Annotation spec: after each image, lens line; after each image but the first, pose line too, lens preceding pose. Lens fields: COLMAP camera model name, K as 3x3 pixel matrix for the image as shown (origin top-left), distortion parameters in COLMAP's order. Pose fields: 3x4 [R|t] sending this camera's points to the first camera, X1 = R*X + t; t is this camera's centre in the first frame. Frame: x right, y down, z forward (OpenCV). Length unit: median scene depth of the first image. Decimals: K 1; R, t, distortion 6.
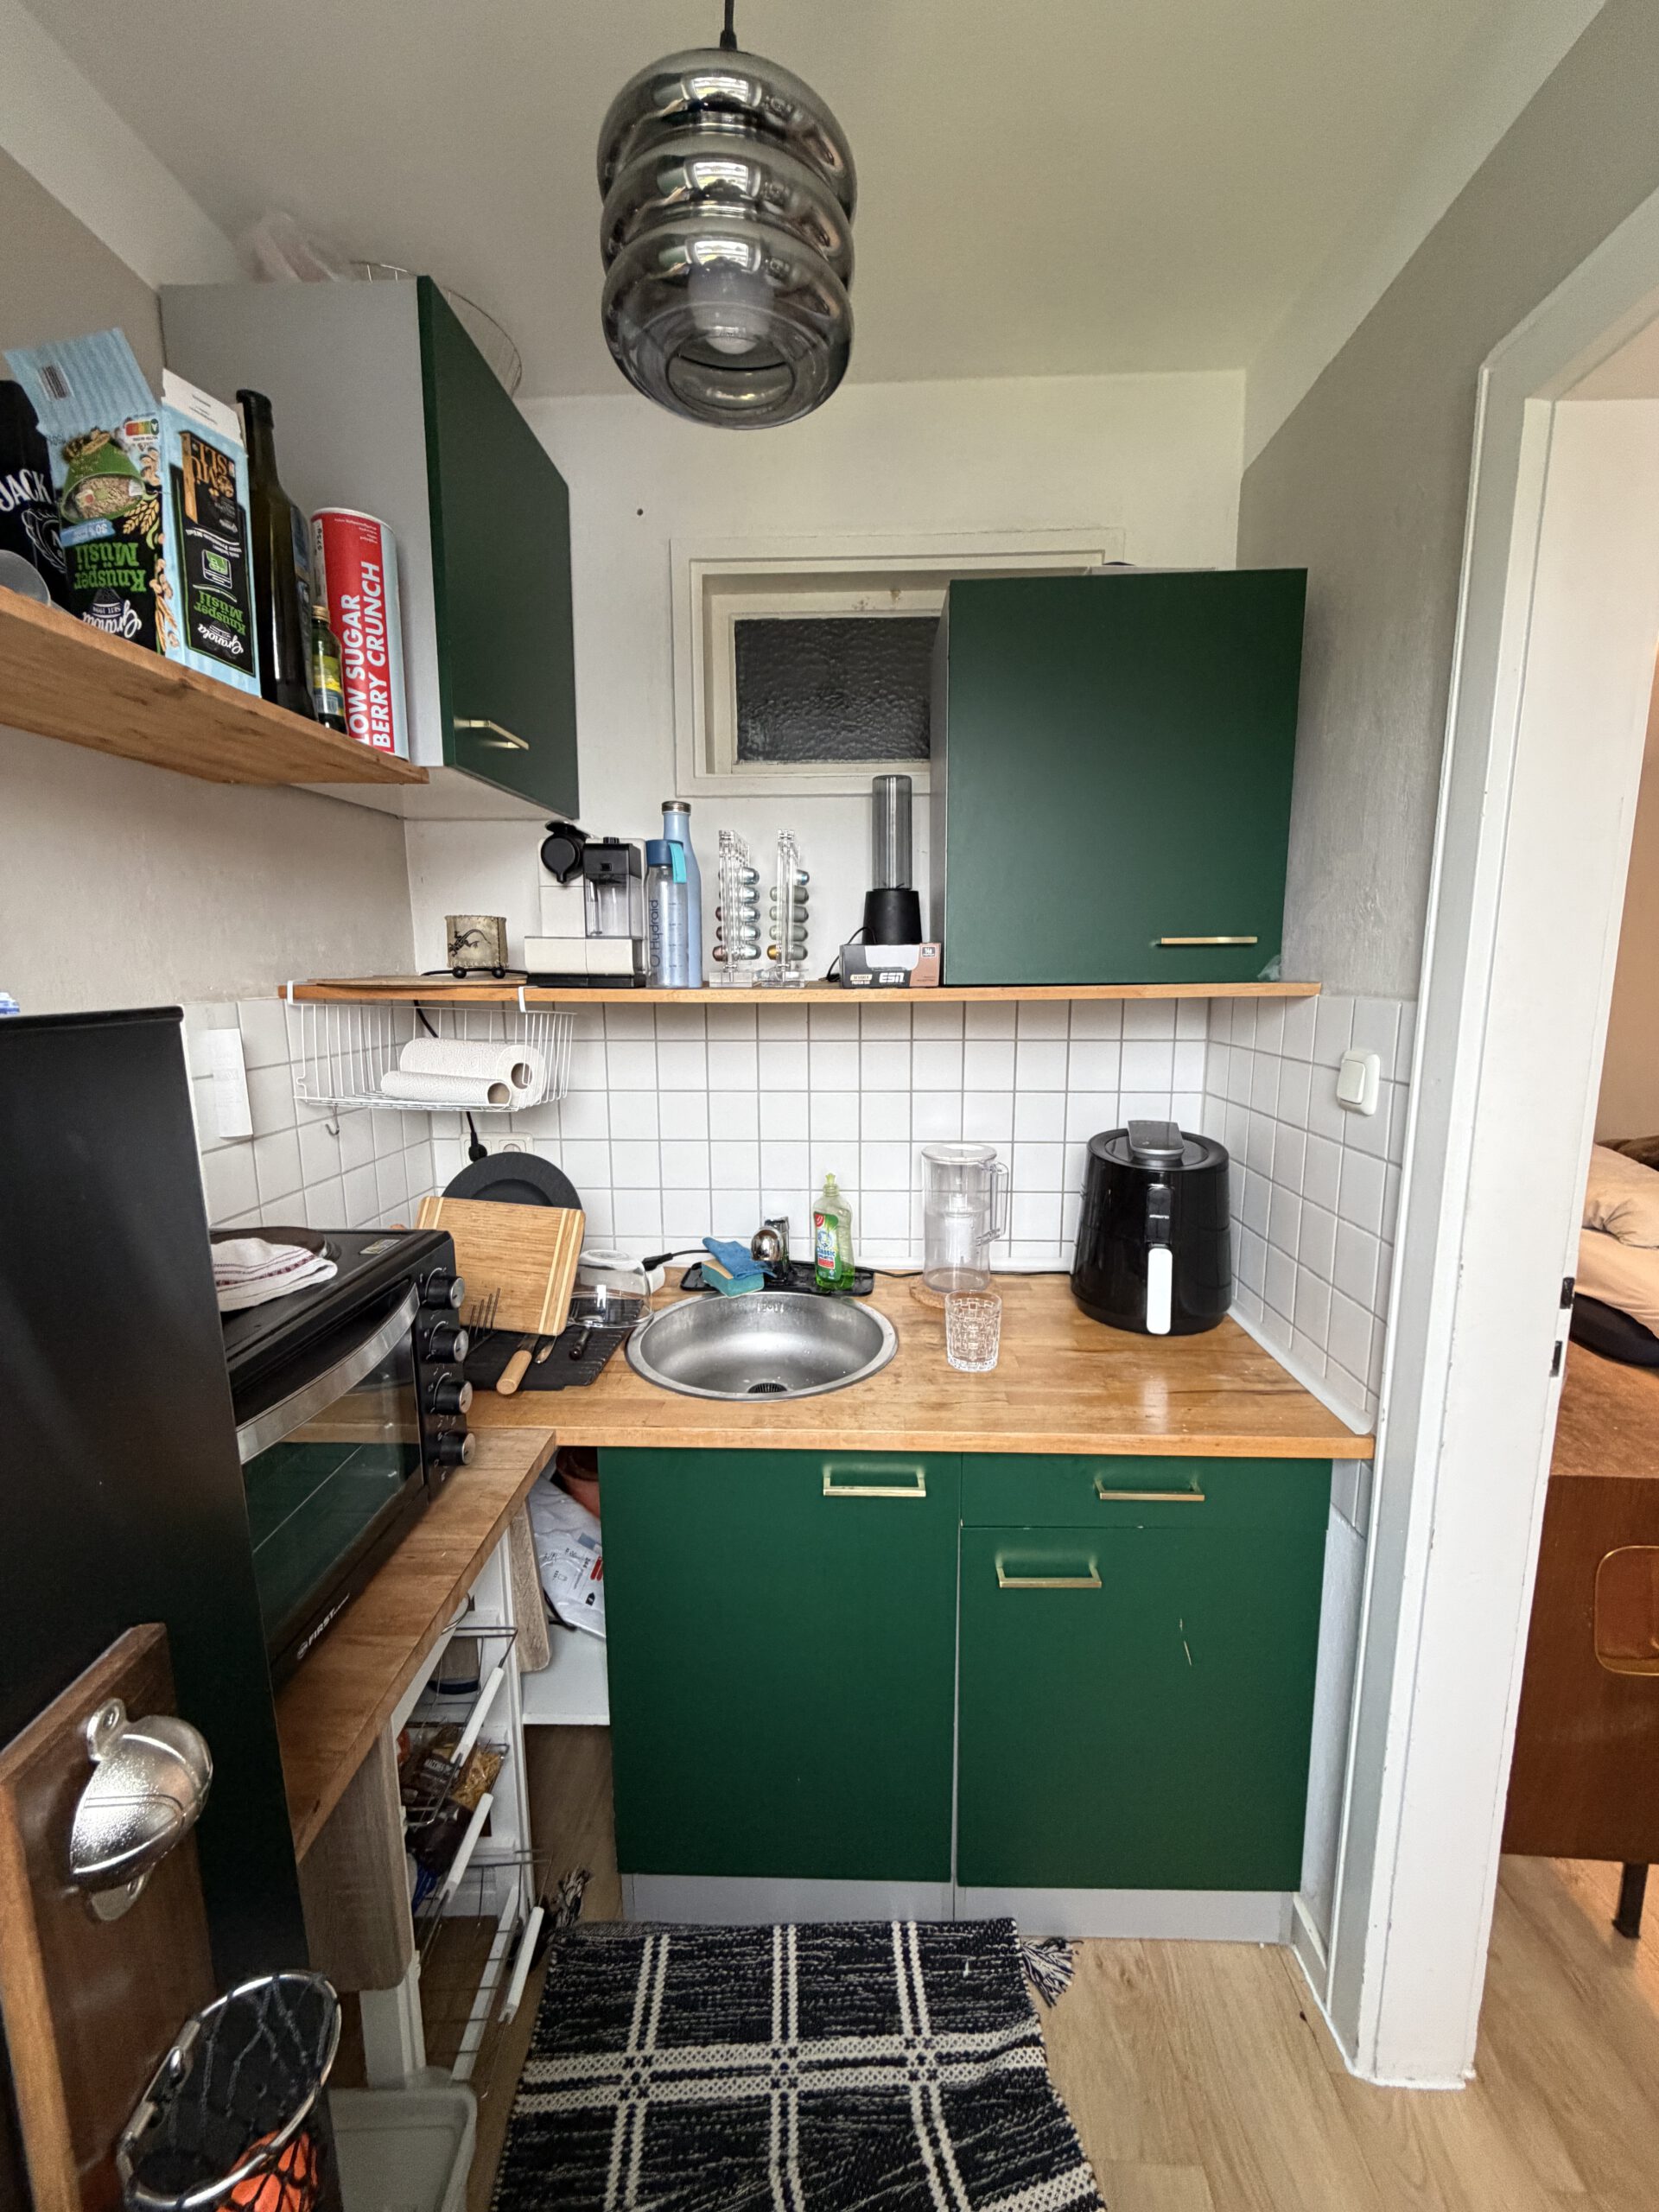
lens RADIAL K [[887.3, 0, 823.9], [0, 887.3, 1100.3], [0, 0, 1]] dist [-0.001061, 0.000071]
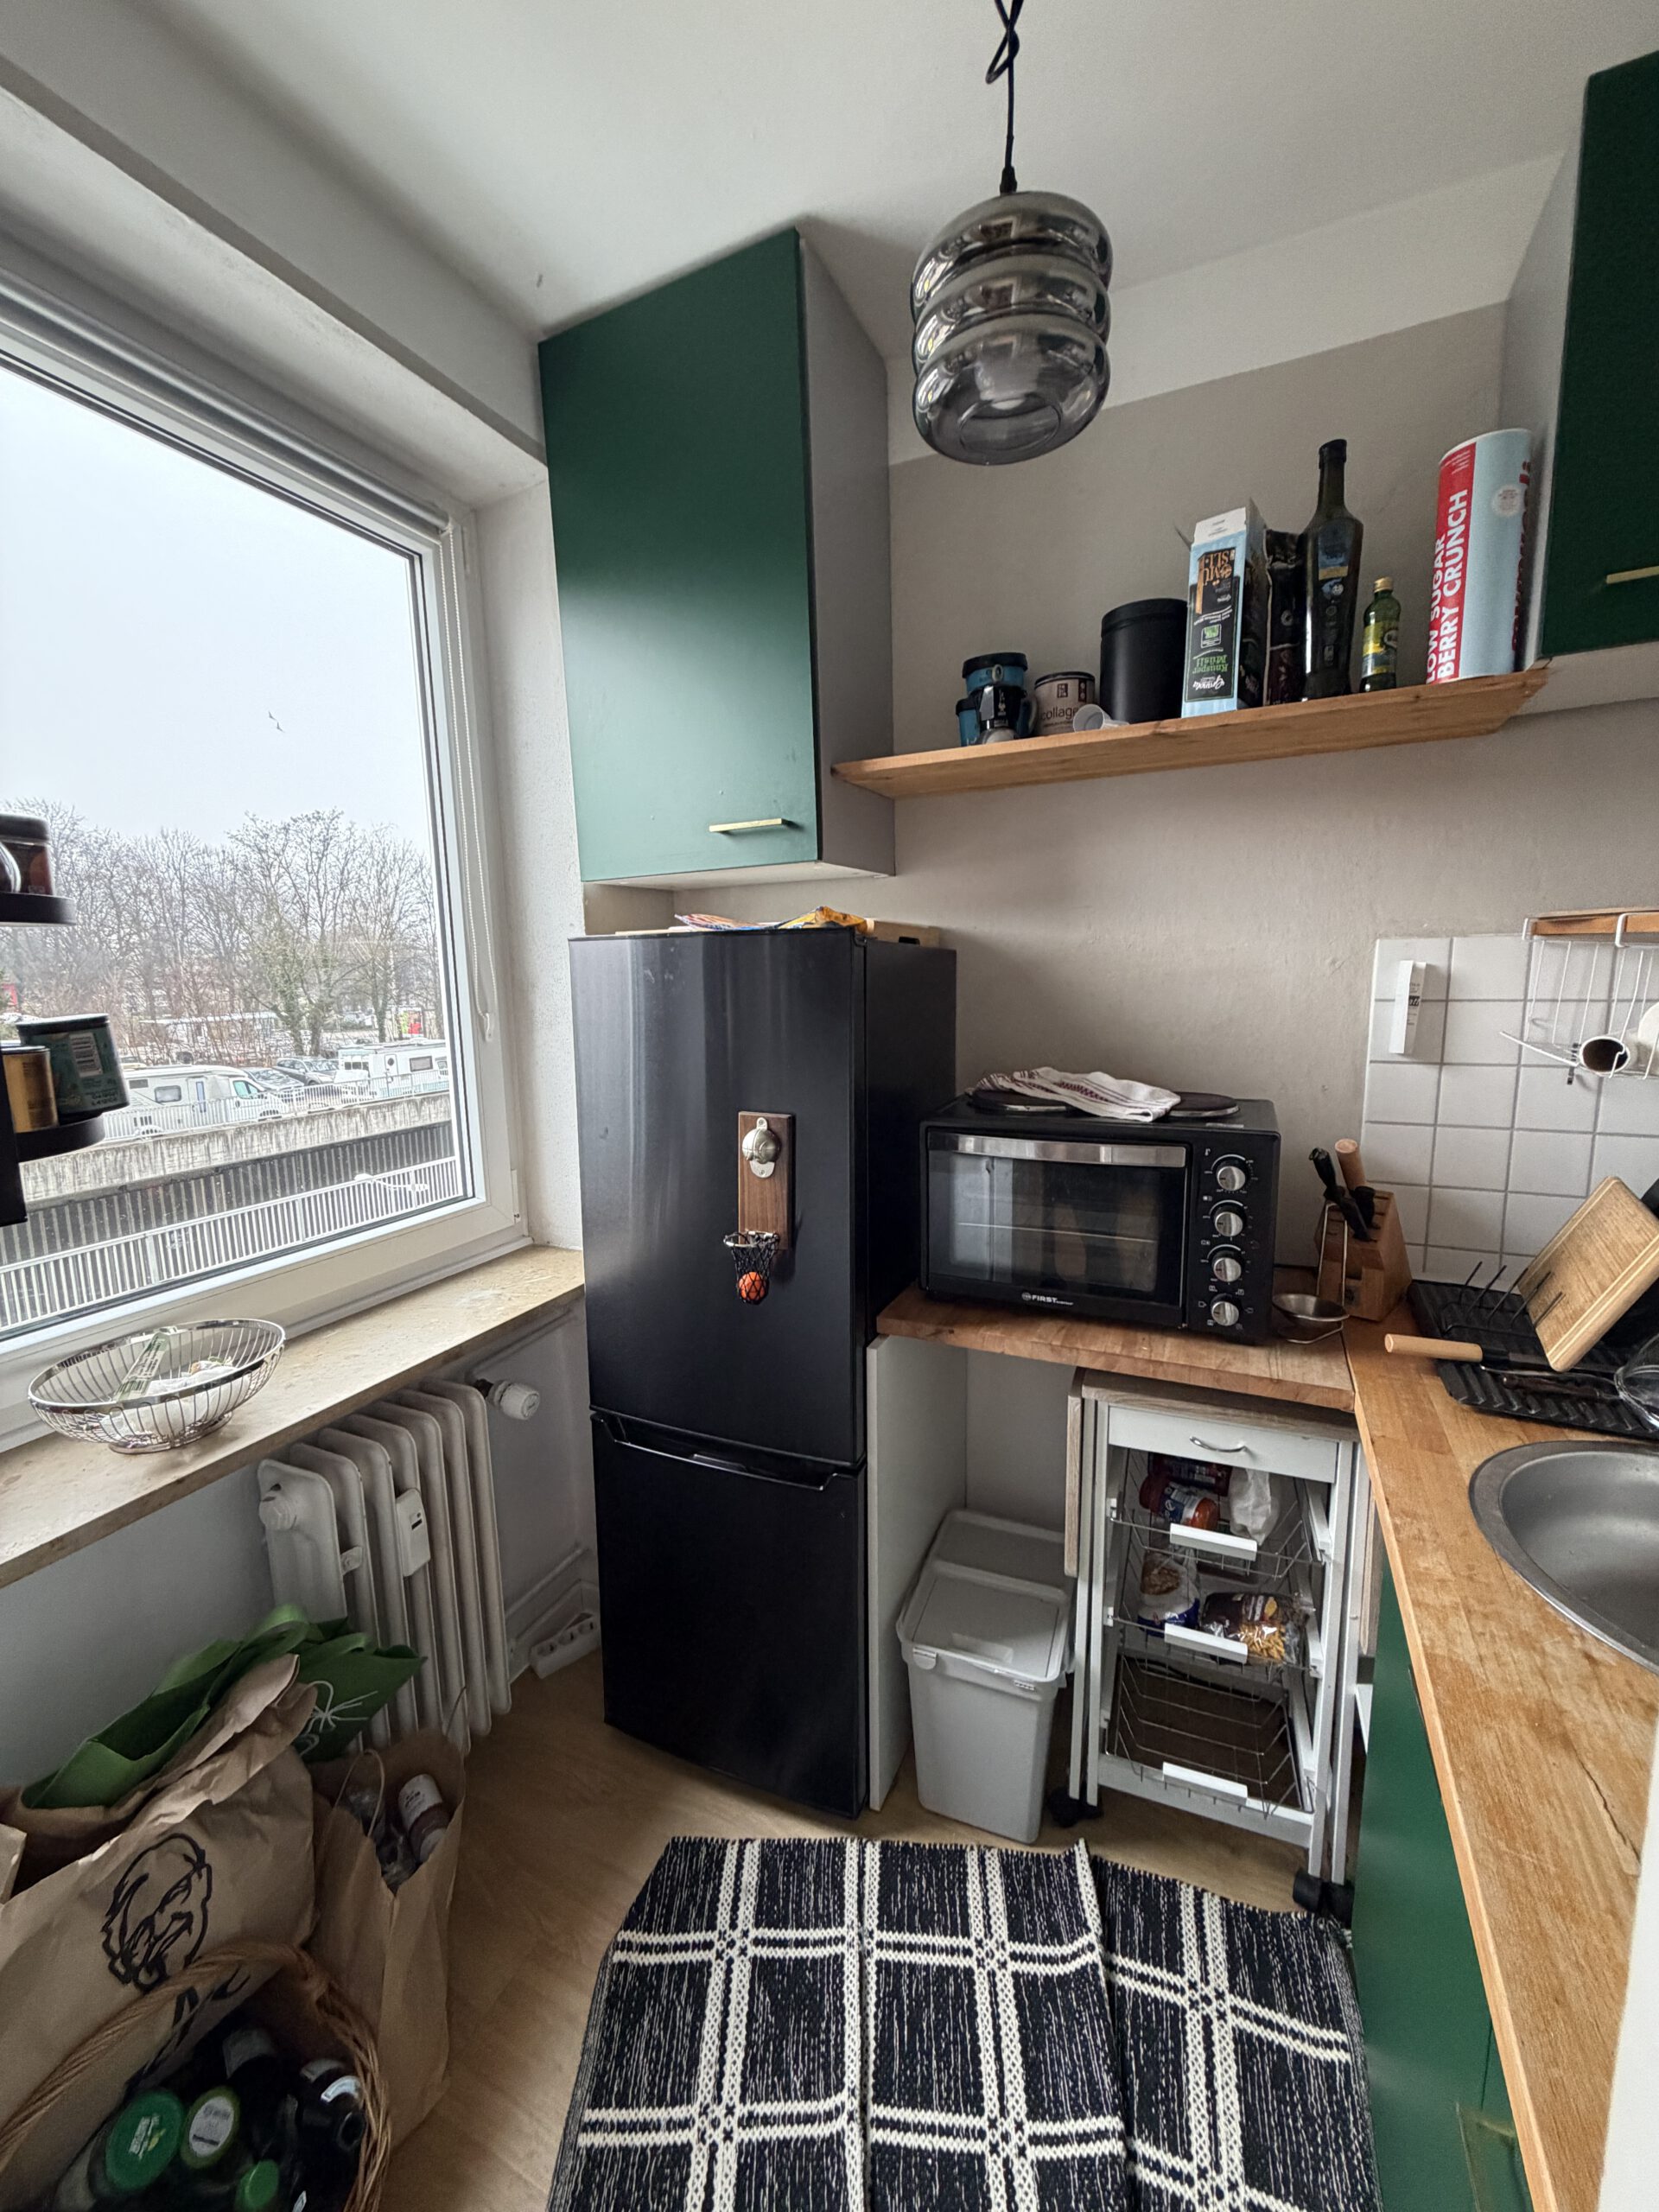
lens RADIAL K [[887.3, 0, 829.8], [0, 887.3, 1096.6], [0, 0, 1]] dist [-0.001061, 0.000071]
pose [[-0.387786, 0.154231, -0.908755, 0.719404], [-0.120795, 0.968896, 0.215984, -0.068014], [0.913800, 0.193529, -0.357094, 0.767865]]
